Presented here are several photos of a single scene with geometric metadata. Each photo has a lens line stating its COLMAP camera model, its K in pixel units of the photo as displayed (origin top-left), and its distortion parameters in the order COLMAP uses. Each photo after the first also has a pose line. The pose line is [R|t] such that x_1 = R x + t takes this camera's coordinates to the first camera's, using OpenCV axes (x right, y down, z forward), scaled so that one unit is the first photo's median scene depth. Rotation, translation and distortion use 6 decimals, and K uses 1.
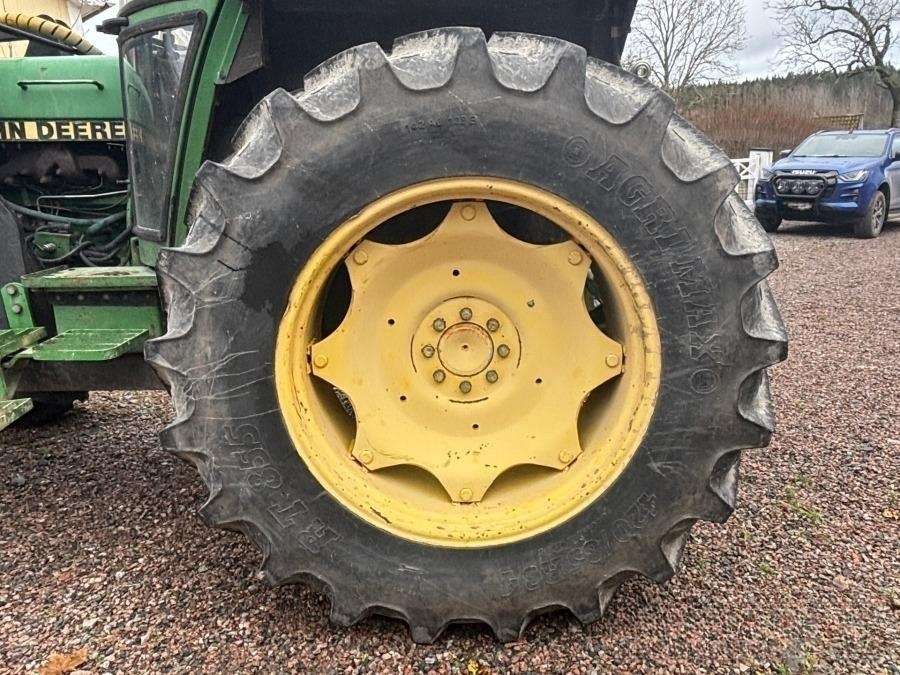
lens RADIAL K [[675.7, 0, 449.3], [0, 675.7, 335.5], [0, 0, 1]] dist [0.085770, -0.121746]
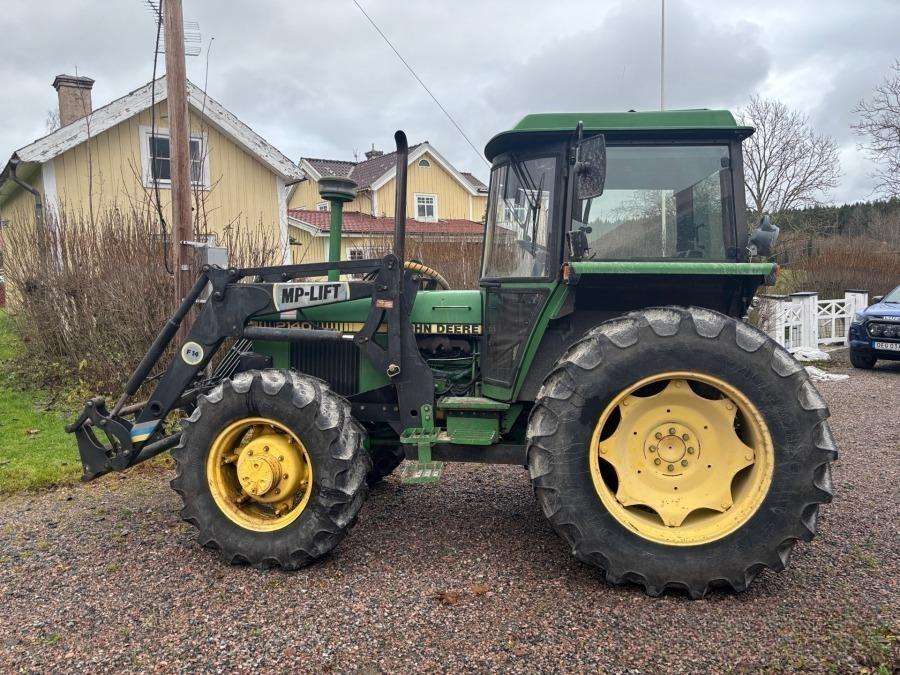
lens RADIAL K [[678.3, 0, 444.1], [0, 678.3, 334.2], [0, 0, 1]] dist [0.026544, -0.001492]
pose [[0.990647, 0.024463, -0.134239, -0.394405], [-0.046632, 0.985259, -0.164589, 0.051903], [0.128234, 0.169309, 0.977185, -1.166576]]
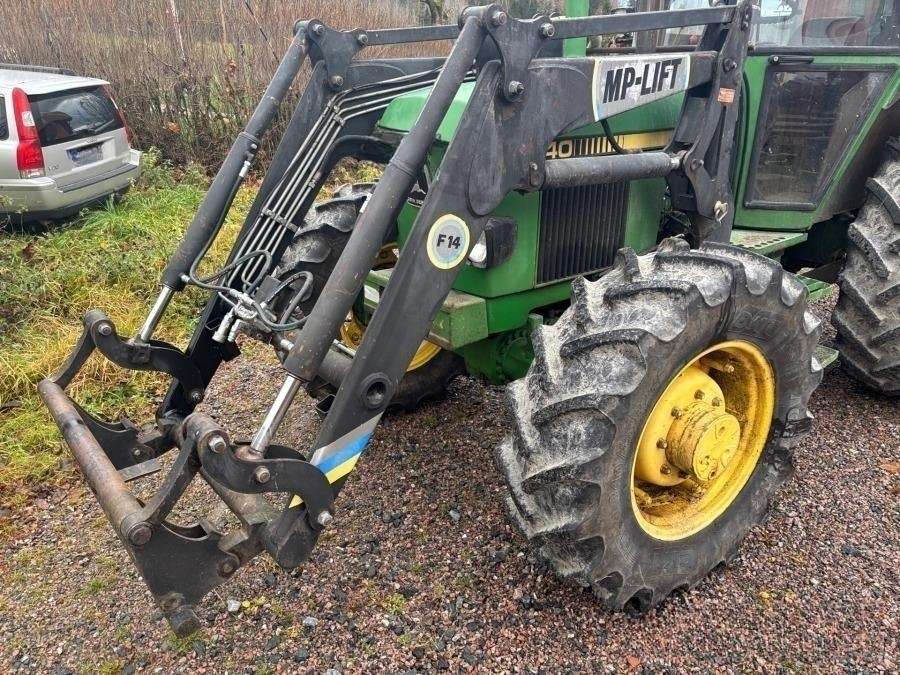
lens RADIAL K [[677.1, 0, 458.1], [0, 677.1, 336.6], [0, 0, 1]] dist [0.060894, -0.075803]
pose [[0.778624, -0.223452, 0.586357, -2.243647], [0.139833, 0.972737, 0.185012, -0.291247], [-0.611712, -0.062063, 0.788642, 0.314551]]
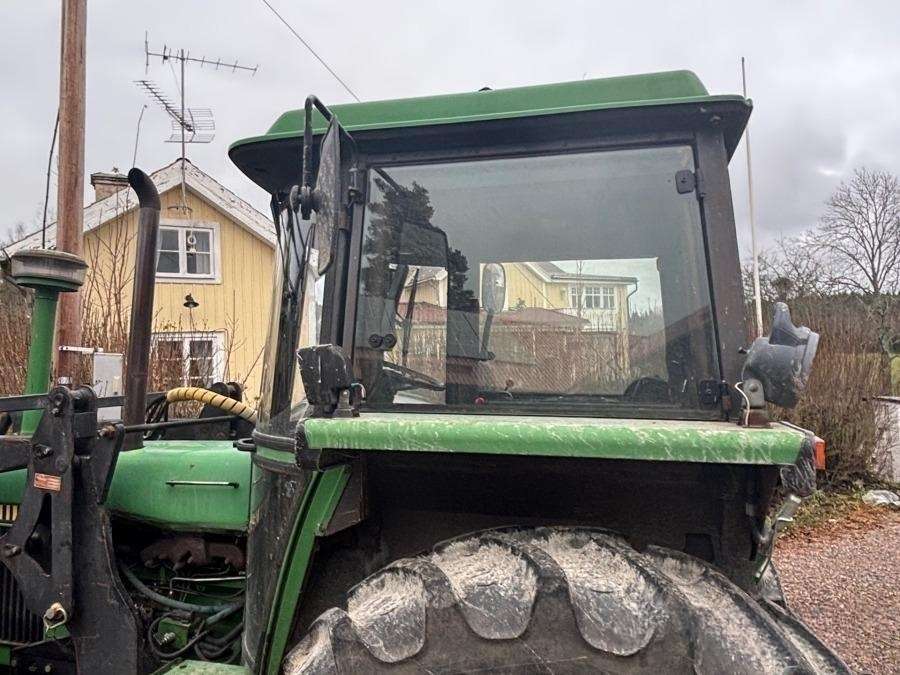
lens RADIAL K [[675.7, 0, 449.3], [0, 675.7, 335.5], [0, 0, 1]] dist [0.085770, -0.121746]
pose [[0.963352, -0.006957, -0.268150, 0.113665], [-0.071153, 0.957226, -0.280457, -0.389020], [0.258631, 0.289258, 0.921650, 0.062170]]
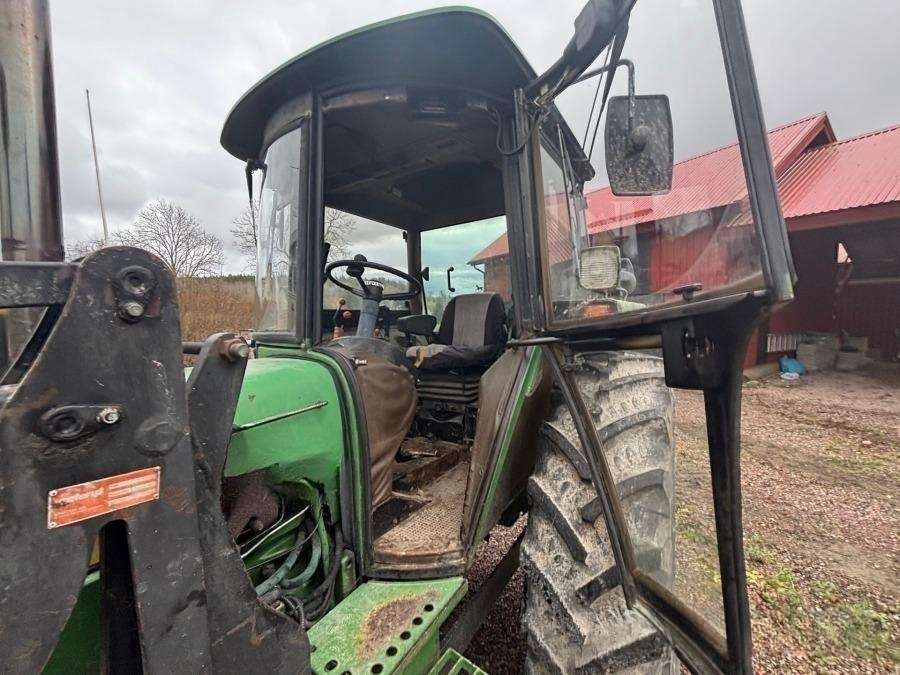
lens RADIAL K [[362.7, 0, 451.5], [0, 362.7, 337.5], [0, 0, 1]] dist [-0.001499, 0.000695]
pose [[0.552378, -0.060786, 0.831375, -0.992129], [0.223958, 0.971491, -0.077770, -0.465065], [-0.802945, 0.229152, 0.550244, 0.736393]]
